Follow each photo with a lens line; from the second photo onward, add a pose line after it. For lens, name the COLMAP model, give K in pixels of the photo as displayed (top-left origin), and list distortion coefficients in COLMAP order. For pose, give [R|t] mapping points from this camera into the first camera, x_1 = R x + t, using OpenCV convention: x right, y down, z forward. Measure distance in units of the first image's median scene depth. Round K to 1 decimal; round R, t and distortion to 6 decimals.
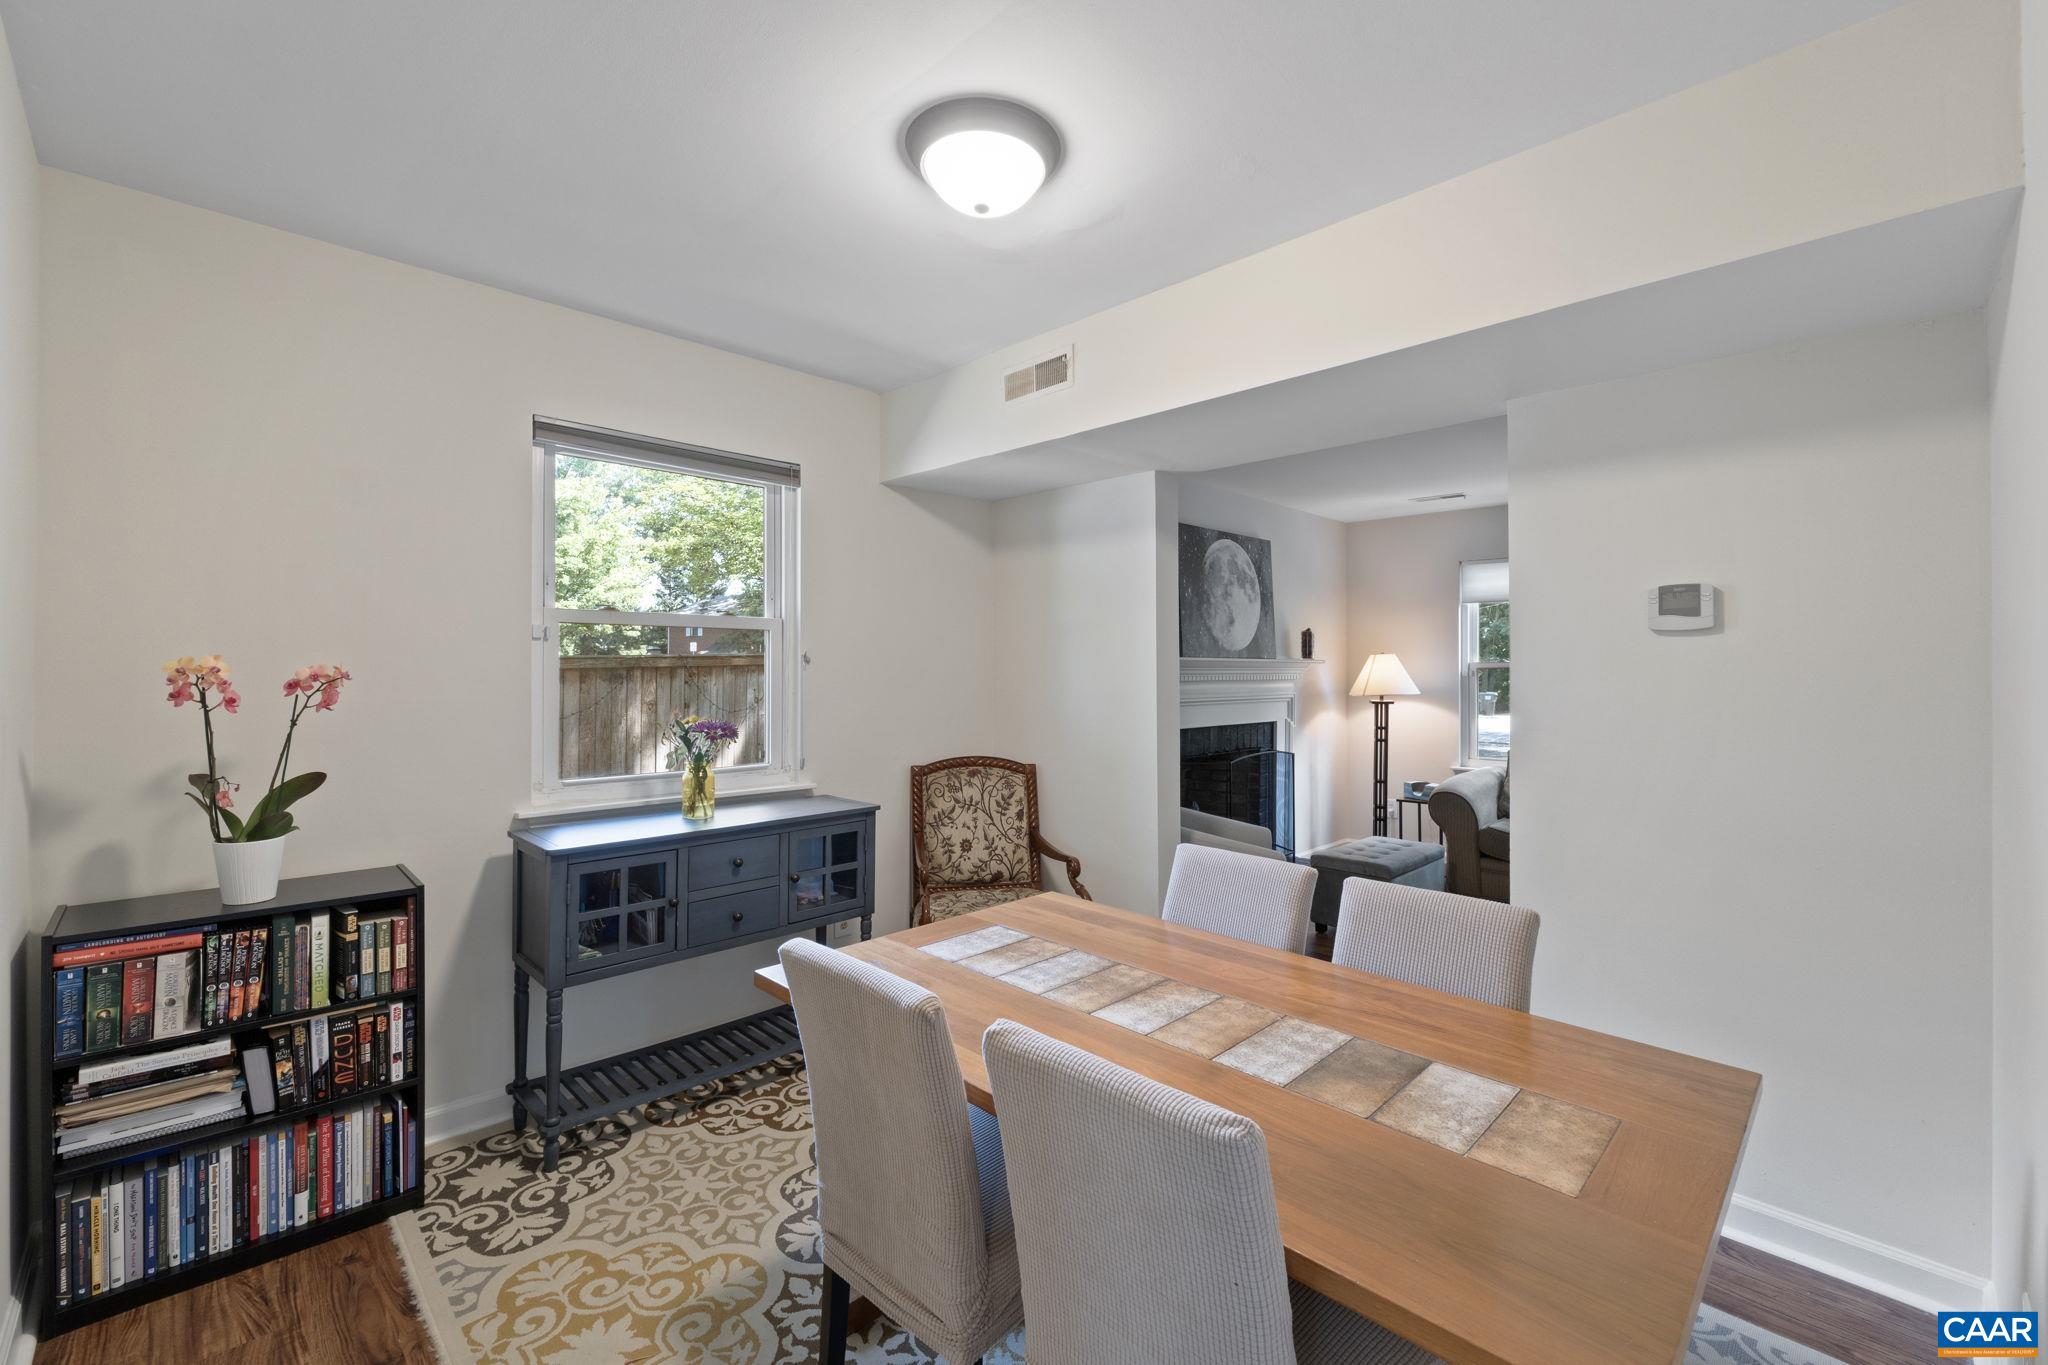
lens RADIAL K [[875.8, 0, 1015.1], [0, 875.8, 680.9], [0, 0, 1]] dist [-0.004478, -0.000037]
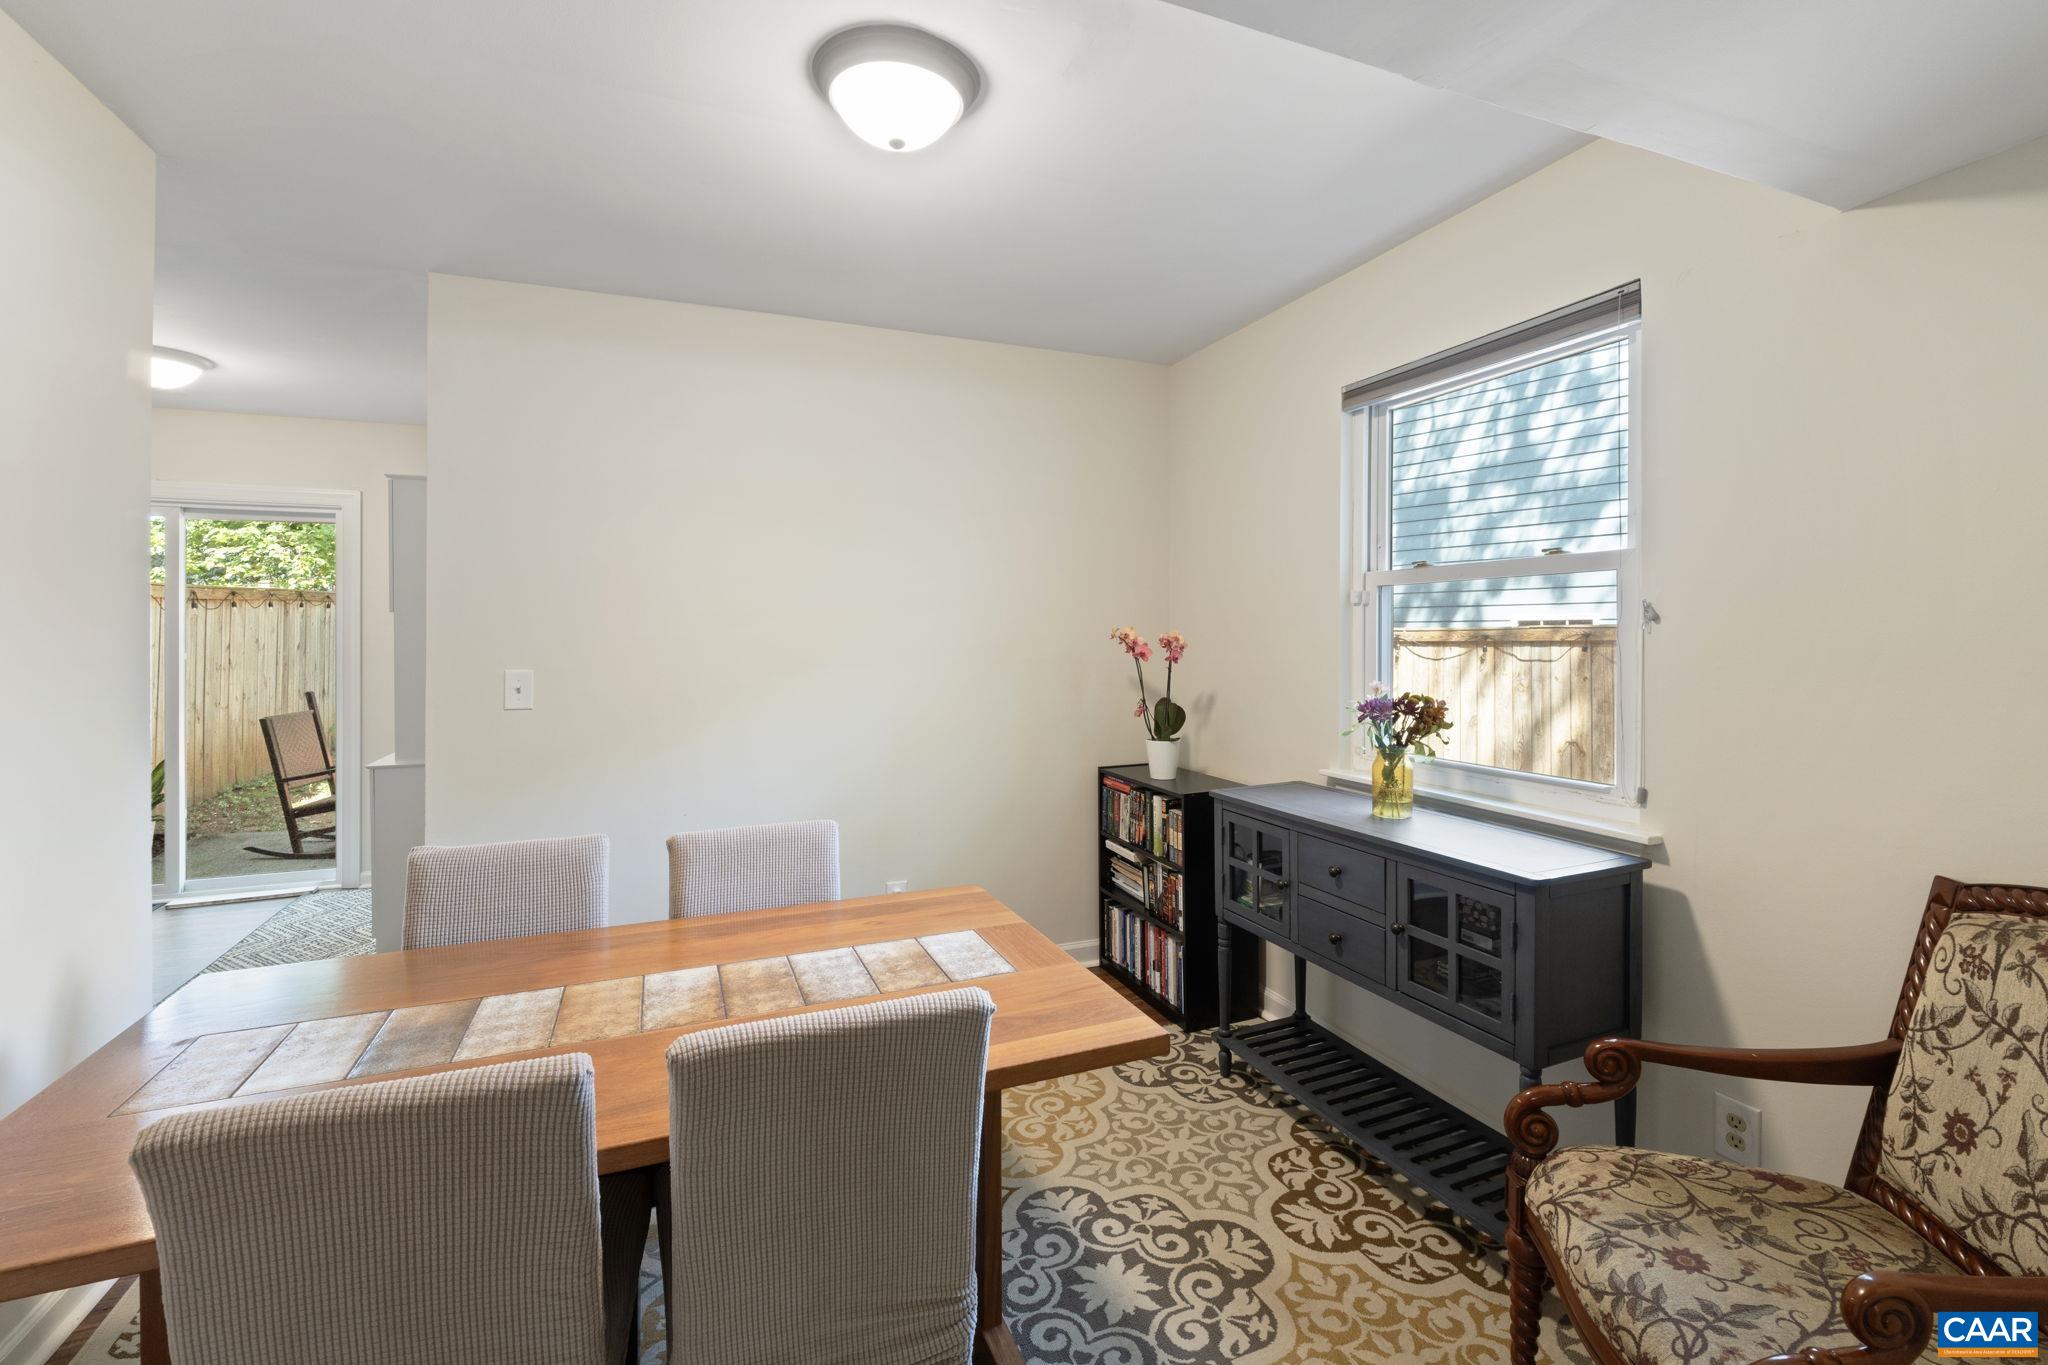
lens RADIAL K [[869.8, 0, 1015.2], [0, 869.8, 643.6], [0, 0, 1]] dist [-0.000927, 0.000156]
pose [[-0.386663, 0.005301, -0.922206, 0.578107], [-0.010003, 0.999901, 0.009942, -0.009374], [0.922167, 0.013069, -0.386571, 1.107743]]
